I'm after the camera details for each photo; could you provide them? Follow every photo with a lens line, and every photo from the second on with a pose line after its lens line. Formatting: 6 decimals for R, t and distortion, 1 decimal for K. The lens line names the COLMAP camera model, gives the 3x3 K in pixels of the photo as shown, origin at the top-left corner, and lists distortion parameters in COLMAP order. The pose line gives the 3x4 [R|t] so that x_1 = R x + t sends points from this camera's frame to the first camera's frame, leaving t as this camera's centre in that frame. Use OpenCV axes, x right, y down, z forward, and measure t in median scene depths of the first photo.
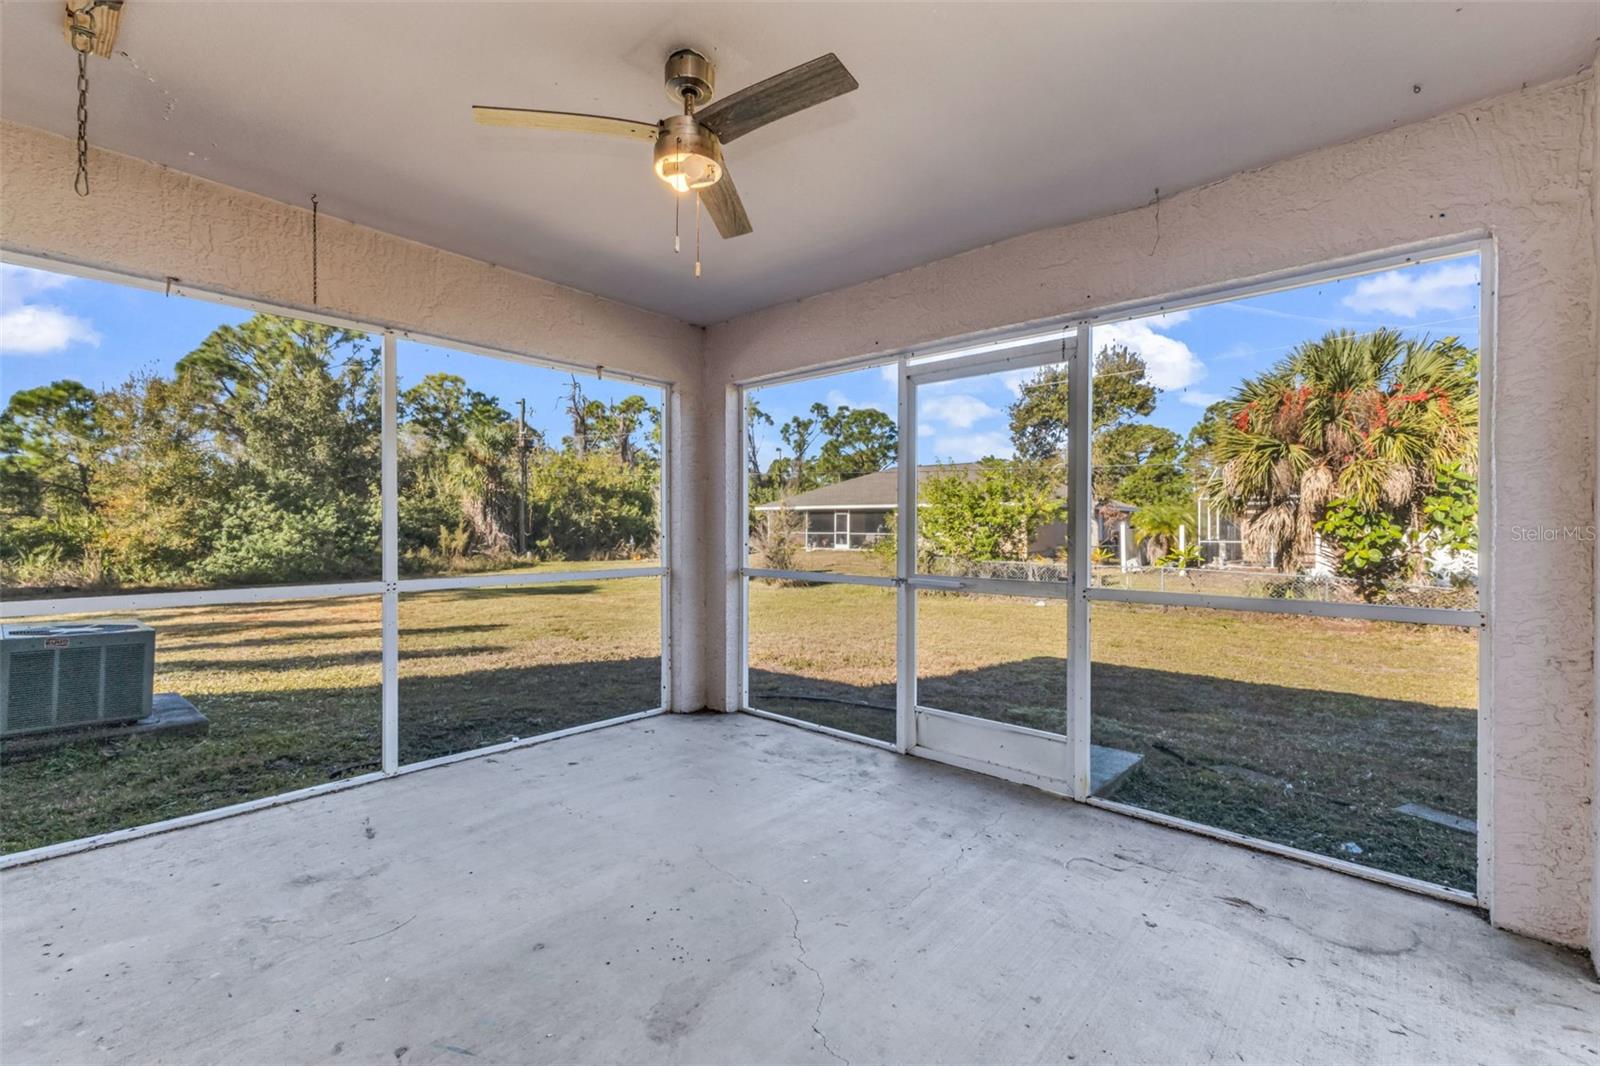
lens RADIAL K [[712.8, 0, 791.4], [0, 712.8, 521.6], [0, 0, 1]] dist [0.012348, -0.001700]
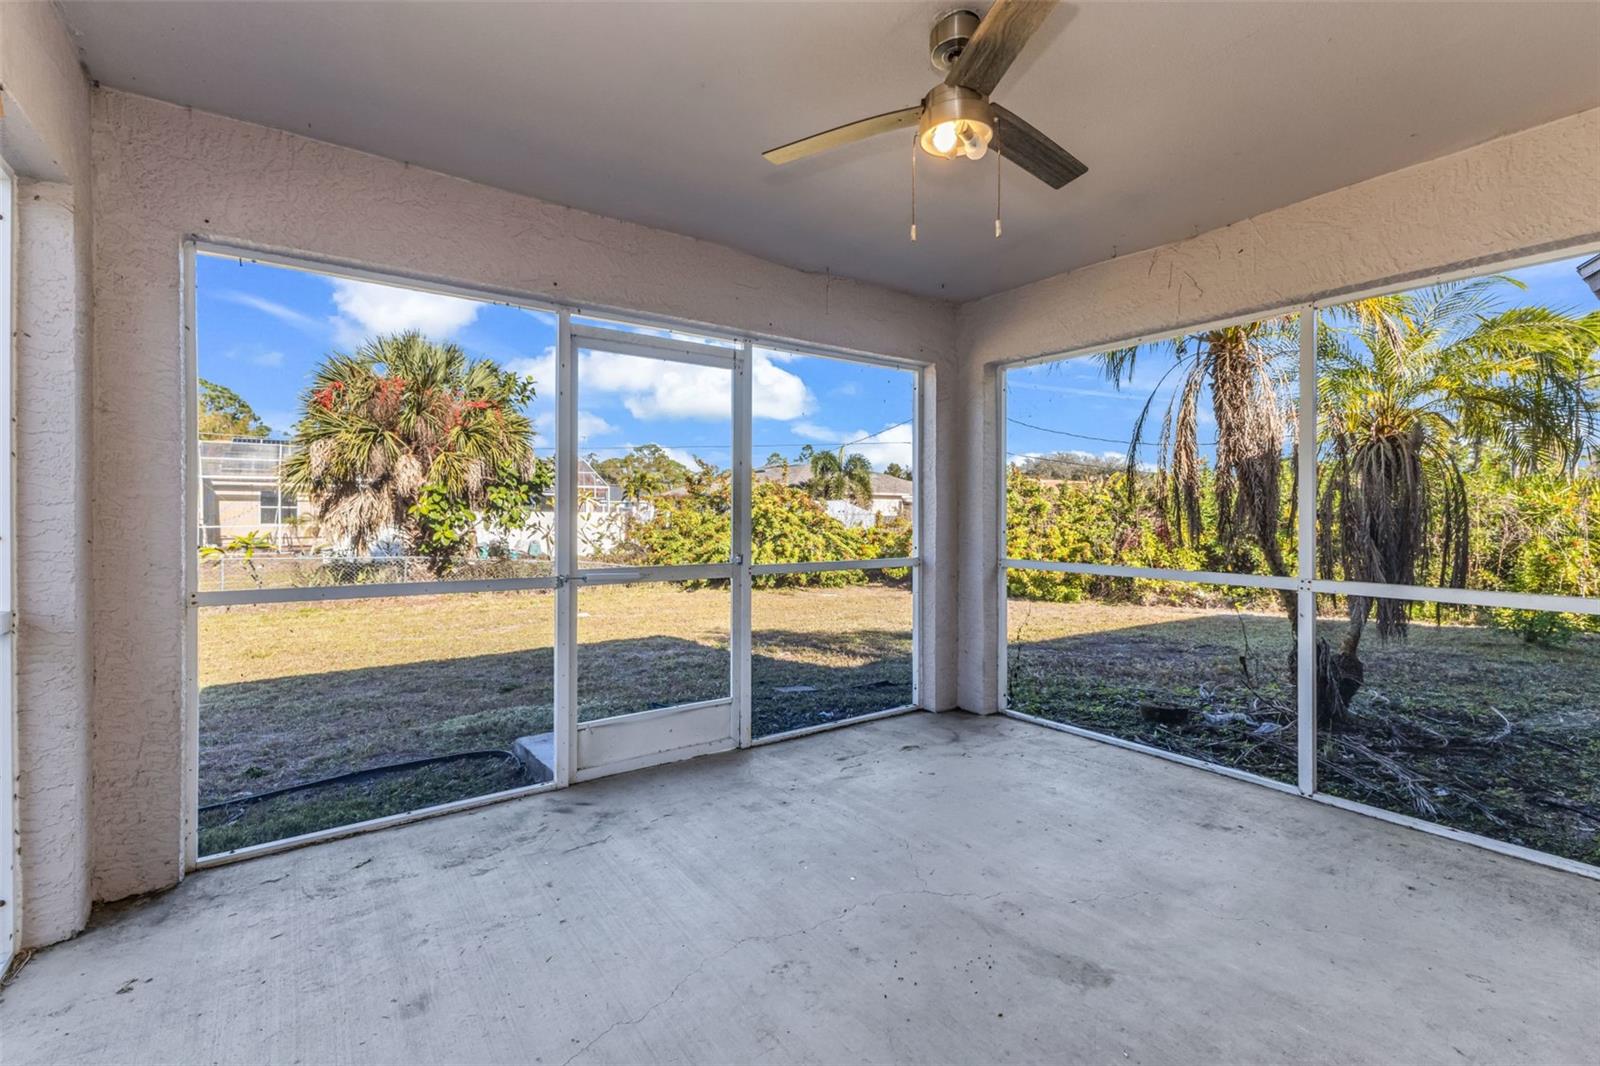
lens RADIAL K [[712.8, 0, 820.6], [0, 712.8, 517.7], [0, 0, 1]] dist [0.012348, -0.001700]
pose [[0.185458, -0.009164, 0.982609, -0.643233], [-0.010288, 0.999884, 0.011267, -0.002194], [-0.982598, -0.012198, 0.185342, 0.588806]]
